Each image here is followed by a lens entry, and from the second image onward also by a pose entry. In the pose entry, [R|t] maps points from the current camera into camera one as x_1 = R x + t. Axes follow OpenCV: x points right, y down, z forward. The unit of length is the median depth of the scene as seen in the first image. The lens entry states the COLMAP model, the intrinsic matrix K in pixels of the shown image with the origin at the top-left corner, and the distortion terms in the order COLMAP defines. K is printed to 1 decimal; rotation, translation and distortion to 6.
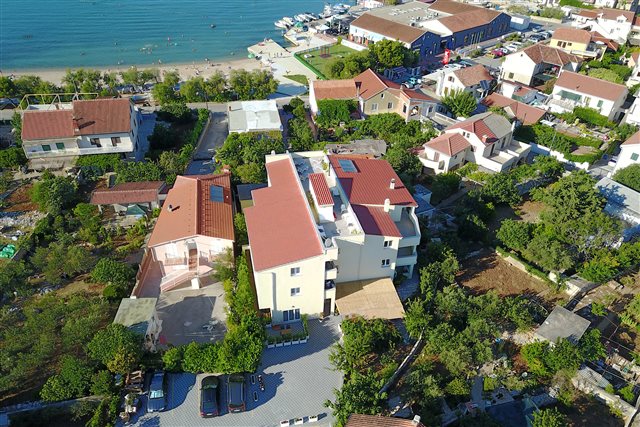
lens RADIAL K [[487.2, 0, 319.8], [0, 487.2, 240.6], [0, 0, 1]] dist [0.011661, -0.002324]
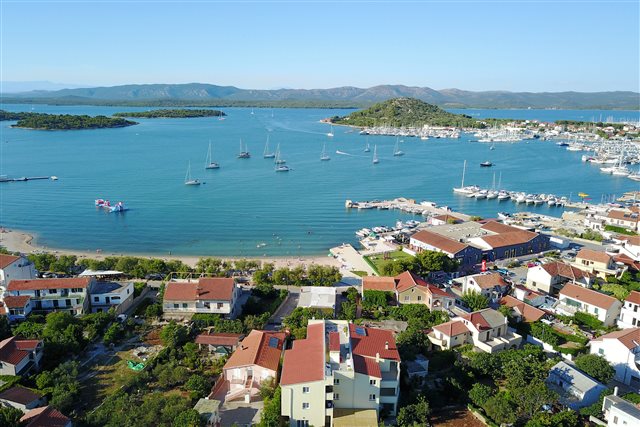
lens RADIAL K [[495.7, 0, 320.0], [0, 495.7, 213.5], [0, 0, 1]] dist [0.002396, -0.004792]
pose [[0.974867, 0.042495, -0.218699, 0.168556], [-0.131567, 0.901999, -0.411202, 0.106741], [0.179792, 0.429641, 0.884920, -0.342042]]
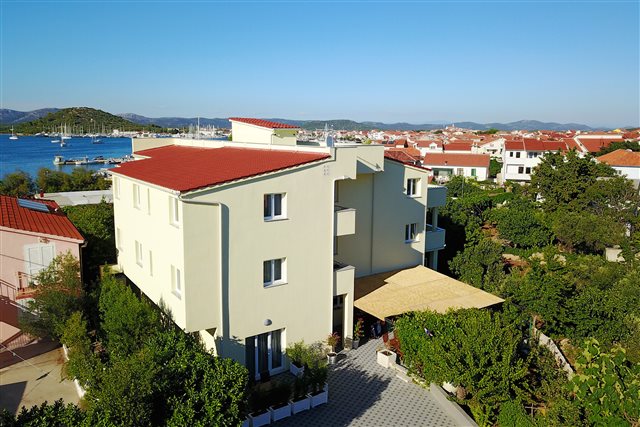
lens RADIAL K [[488.0, 0, 320.0], [0, 488.0, 213.5], [0, 0, 1]] dist [-0.000320, -0.004074]
pose [[0.921235, -0.074480, 0.381809, -0.090144], [0.244745, 0.873871, -0.420059, 0.131970], [-0.302365, 0.480419, 0.823269, 0.349168]]
